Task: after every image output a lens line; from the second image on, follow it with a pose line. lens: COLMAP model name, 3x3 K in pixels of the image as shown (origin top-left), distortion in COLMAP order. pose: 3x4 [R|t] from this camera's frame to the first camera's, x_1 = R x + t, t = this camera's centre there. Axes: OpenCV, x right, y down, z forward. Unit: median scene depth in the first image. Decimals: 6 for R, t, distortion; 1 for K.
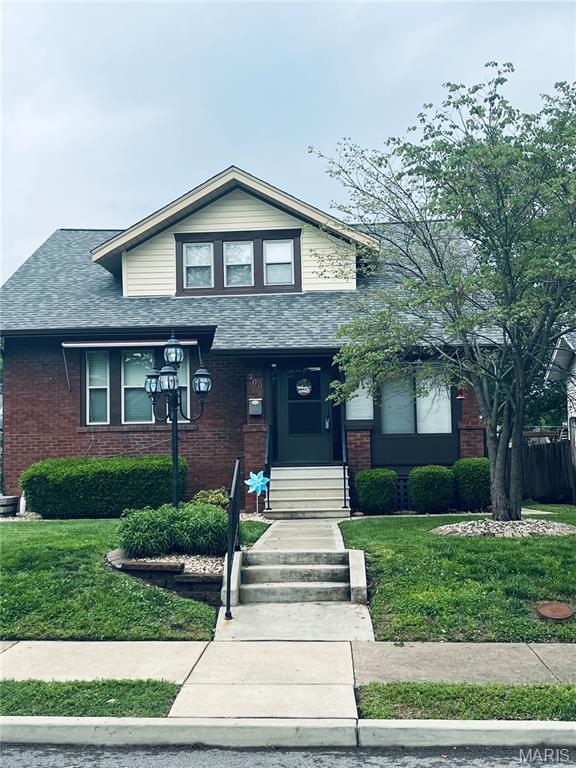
lens RADIAL K [[952.8, 0, 288.0], [0, 952.8, 384.0], [0, 0, 1]] dist [0.014795, -0.003144]
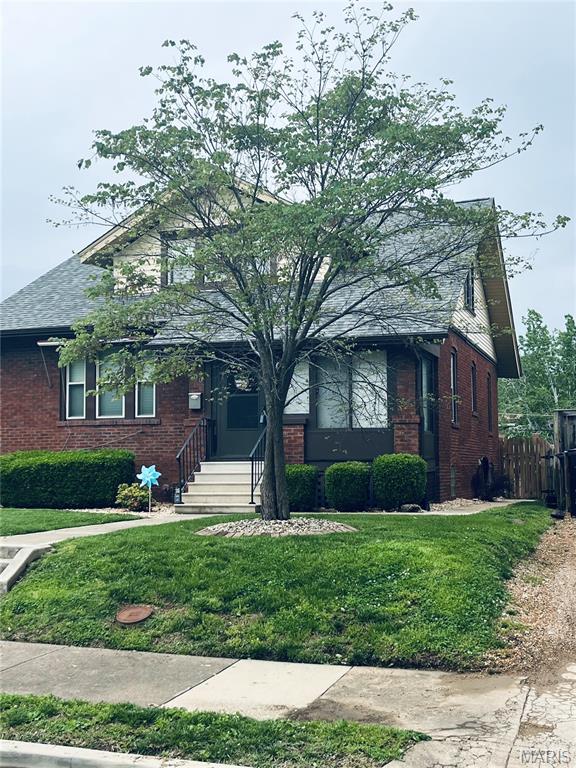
lens RADIAL K [[952.8, 0, 288.0], [0, 952.8, 384.0], [0, 0, 1]] dist [0.014795, -0.003144]
pose [[0.961928, -0.010813, -0.273089, 0.333530], [0.013060, 0.999894, 0.006414, 0.000564], [0.272991, -0.009737, 0.961967, 0.059246]]
